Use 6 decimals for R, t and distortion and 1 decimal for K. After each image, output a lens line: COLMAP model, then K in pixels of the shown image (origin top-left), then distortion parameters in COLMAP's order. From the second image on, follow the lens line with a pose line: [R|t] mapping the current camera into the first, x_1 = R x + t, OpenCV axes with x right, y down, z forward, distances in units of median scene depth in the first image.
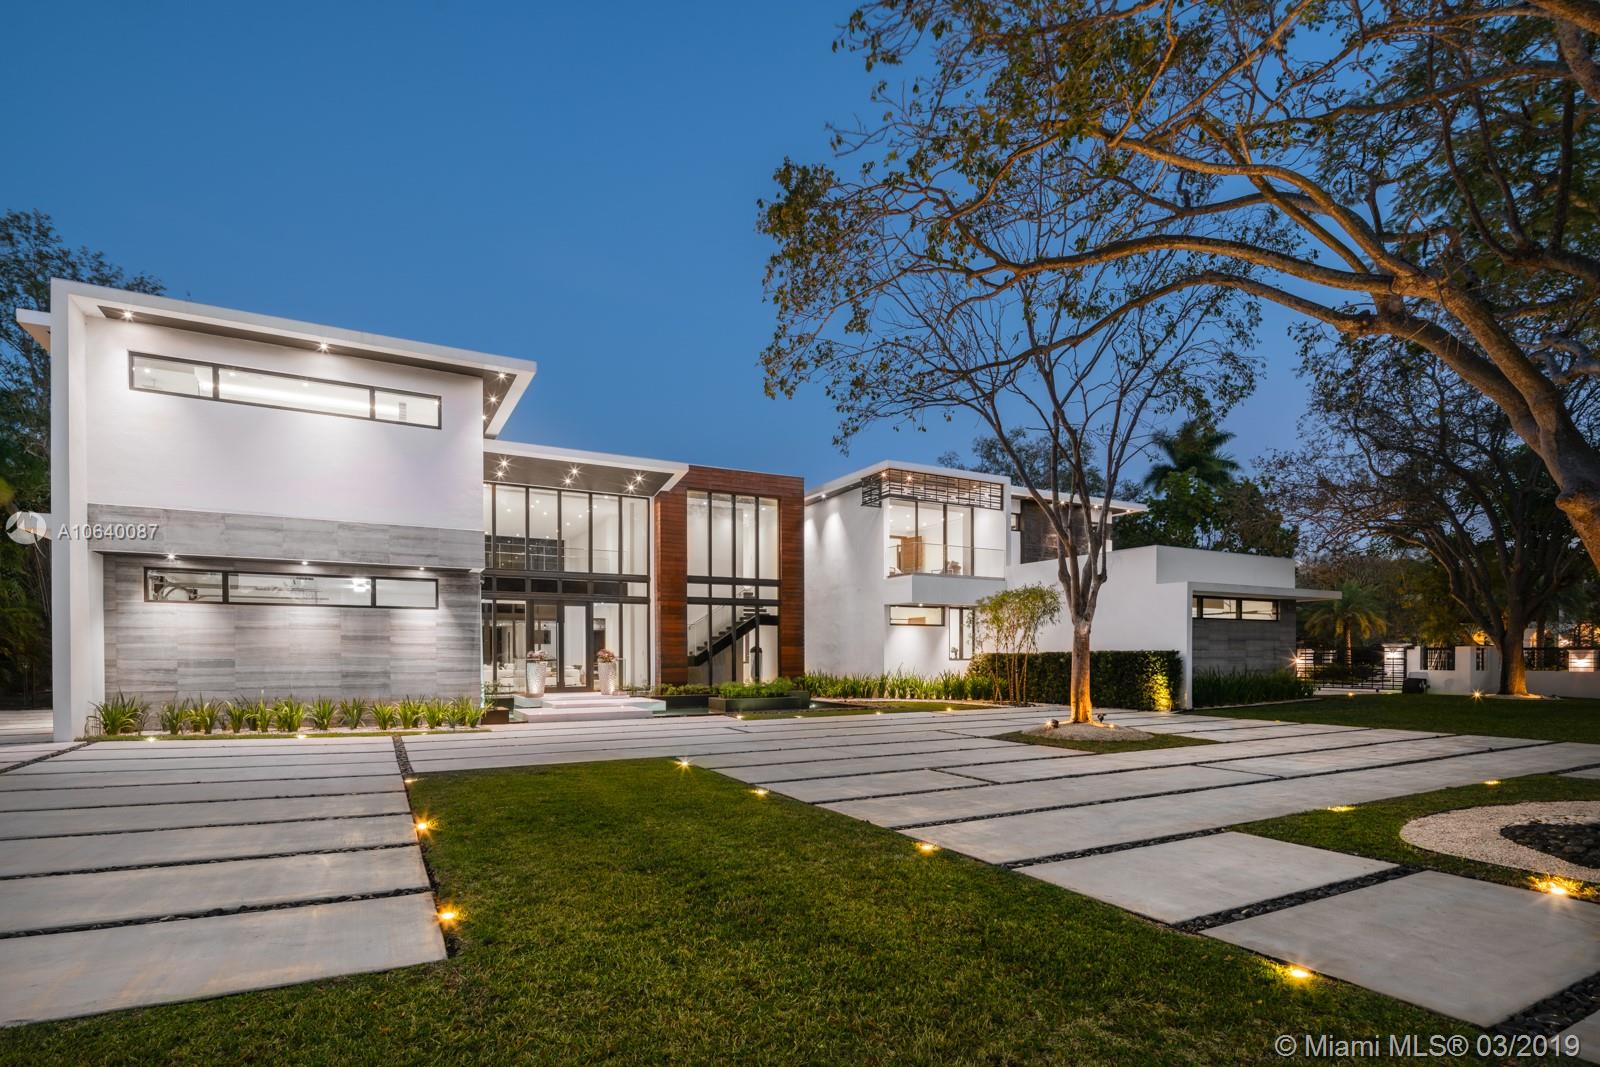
lens RADIAL K [[773.8, 0, 788.5], [0, 773.8, 600.8], [0, 0, 1]] dist [-0.001784, -0.000424]
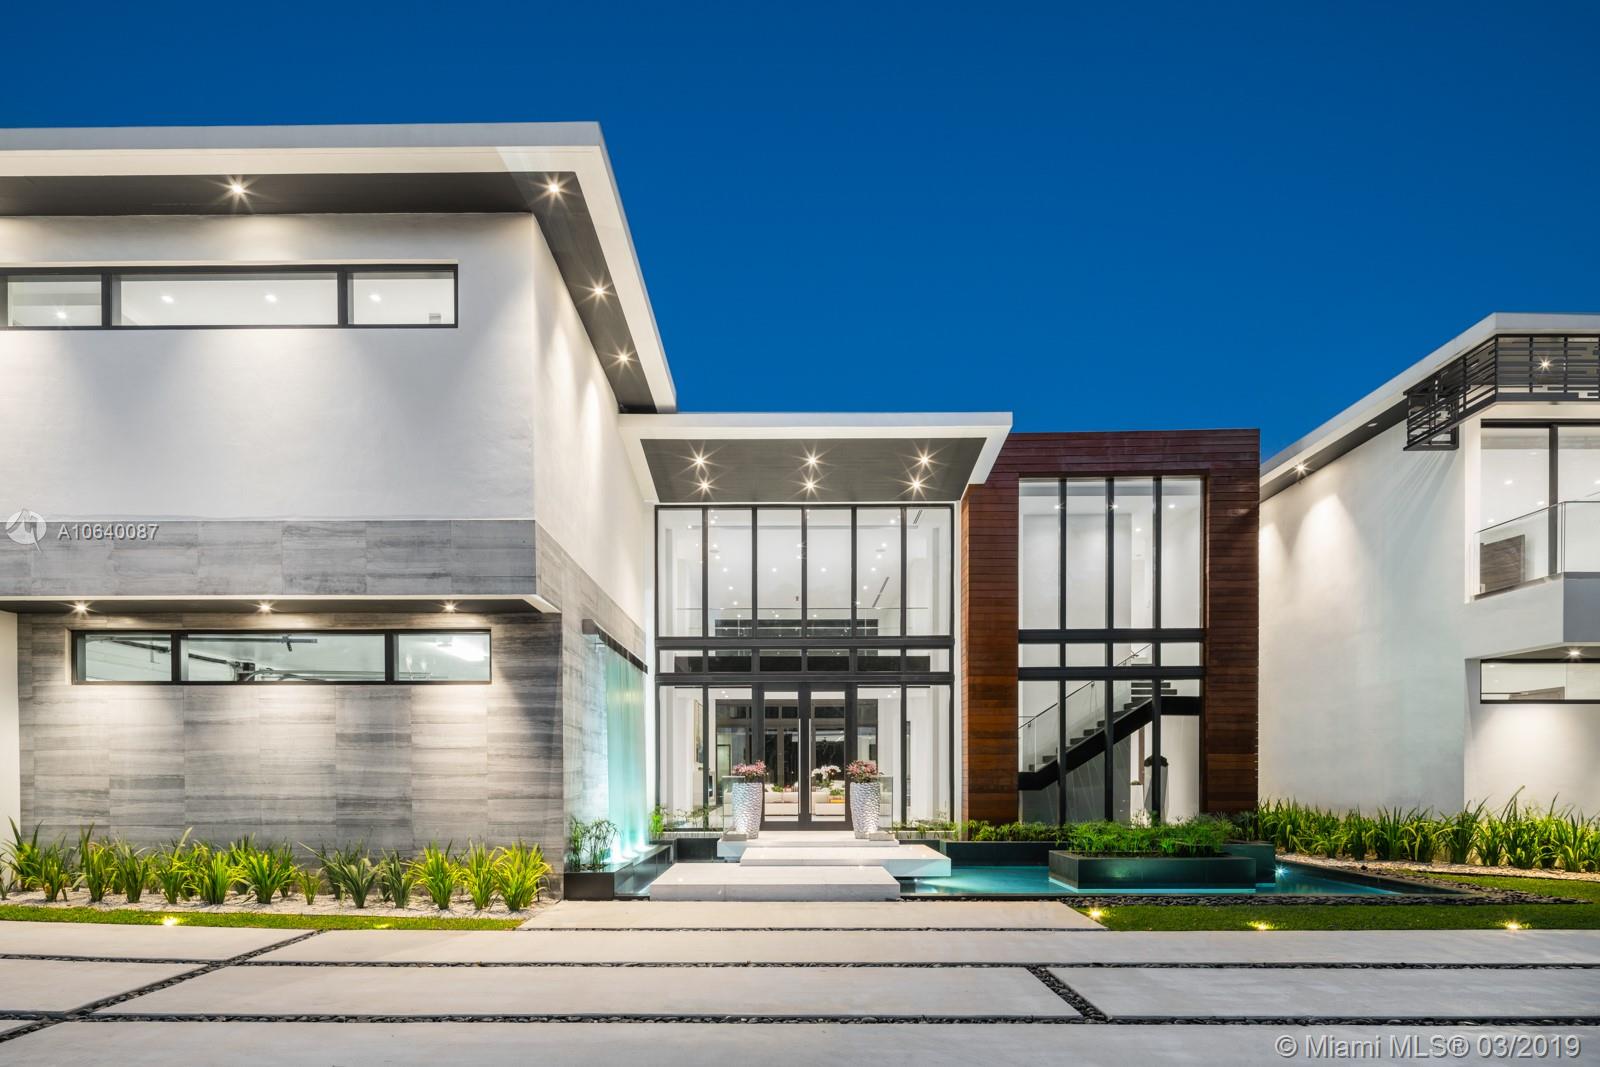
lens RADIAL K [[780.9, 0, 779.9], [0, 780.9, 784.8], [0, 0, 1]] dist [0.003061, 0.000571]
pose [[0.875478, 0.006964, -0.483209, -0.007439], [0.033467, 0.996622, 0.074998, 0.033038], [0.482099, -0.081831, 0.872287, 0.429627]]
